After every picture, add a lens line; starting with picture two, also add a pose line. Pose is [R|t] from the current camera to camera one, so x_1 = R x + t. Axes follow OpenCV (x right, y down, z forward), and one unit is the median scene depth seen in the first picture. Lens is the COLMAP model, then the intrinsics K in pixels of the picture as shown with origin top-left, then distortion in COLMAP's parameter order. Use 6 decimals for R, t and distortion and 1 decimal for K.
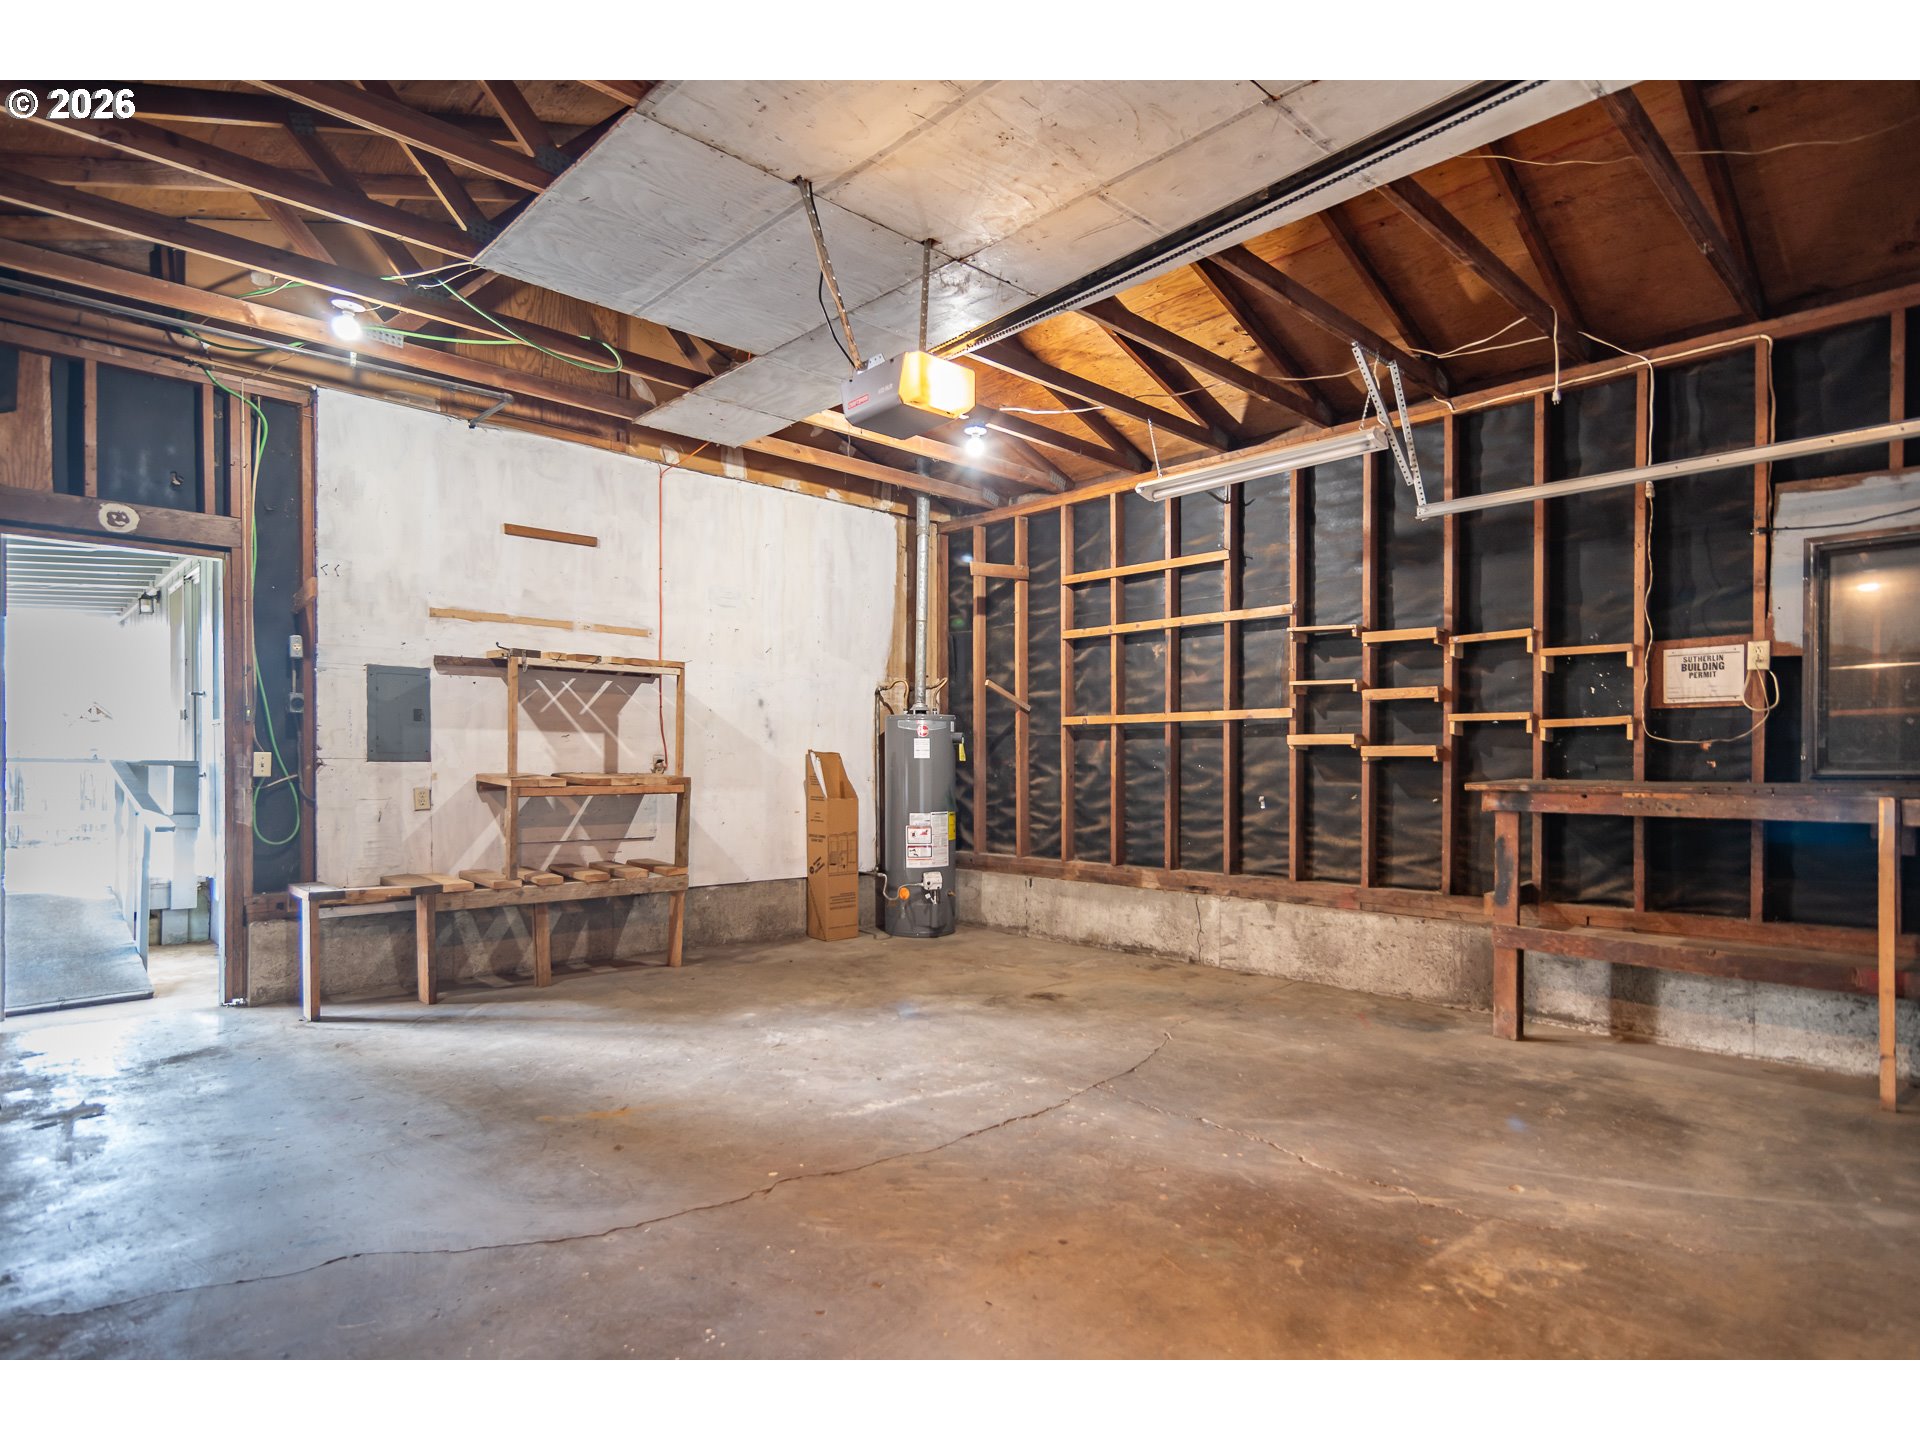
lens RADIAL K [[1056.1, 0, 895.1], [0, 1056.1, 756.5], [0, 0, 1]] dist [-0.006078, 0.006622]
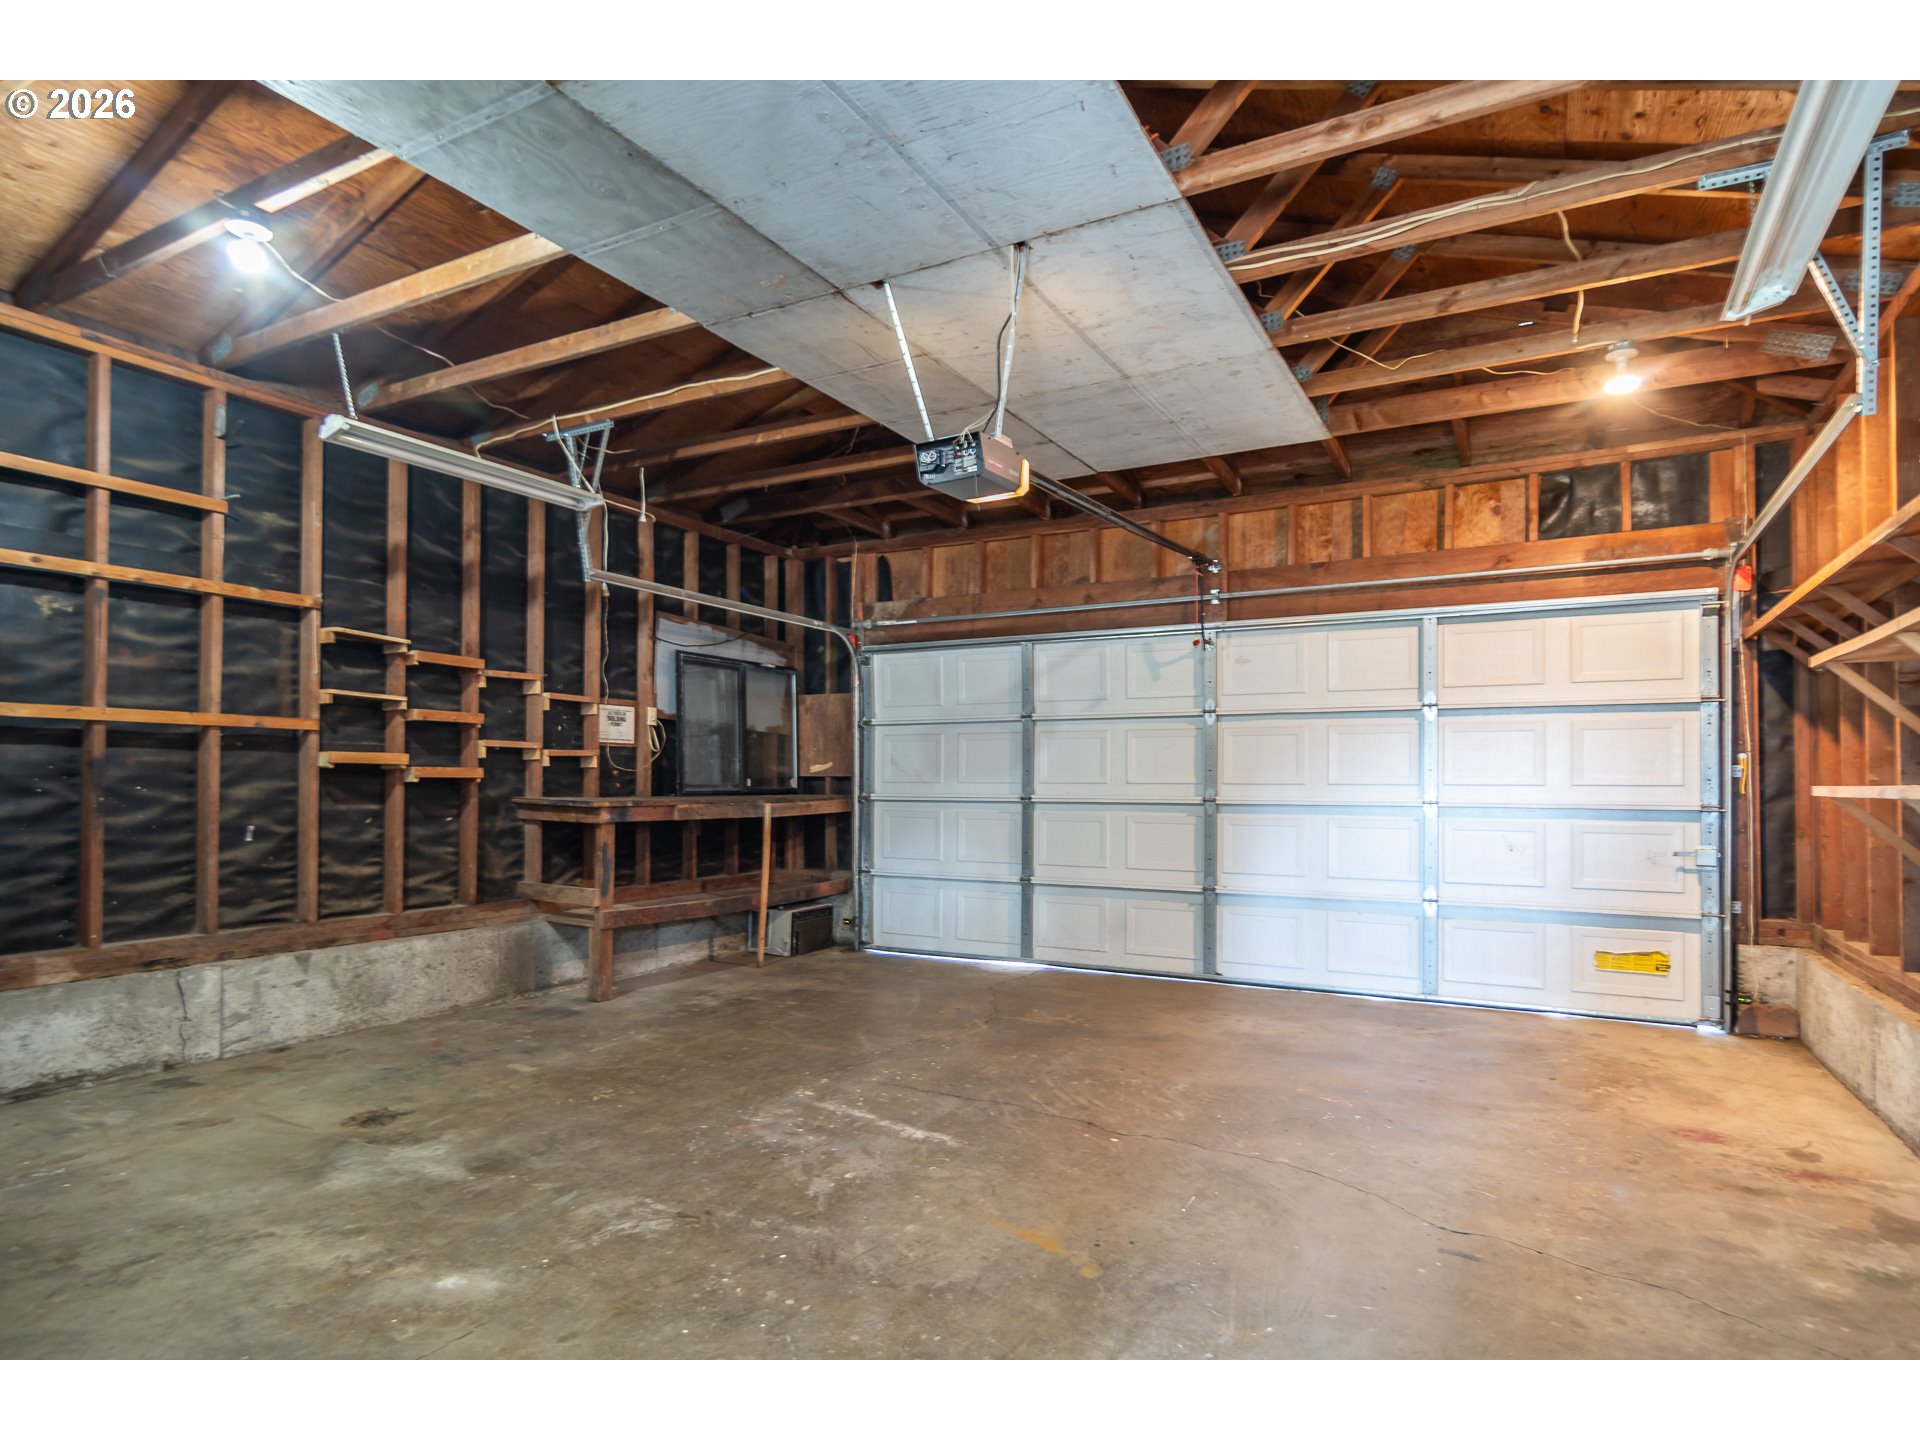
lens RADIAL K [[1056.1, 0, 956.0], [0, 1056.1, 730.4], [0, 0, 1]] dist [-0.006078, 0.006622]
pose [[-0.337516, 0.044431, 0.940271, -0.654964], [-0.010748, 0.998638, -0.051048, 0.001308], [-0.941259, -0.027336, -0.336578, 0.873947]]
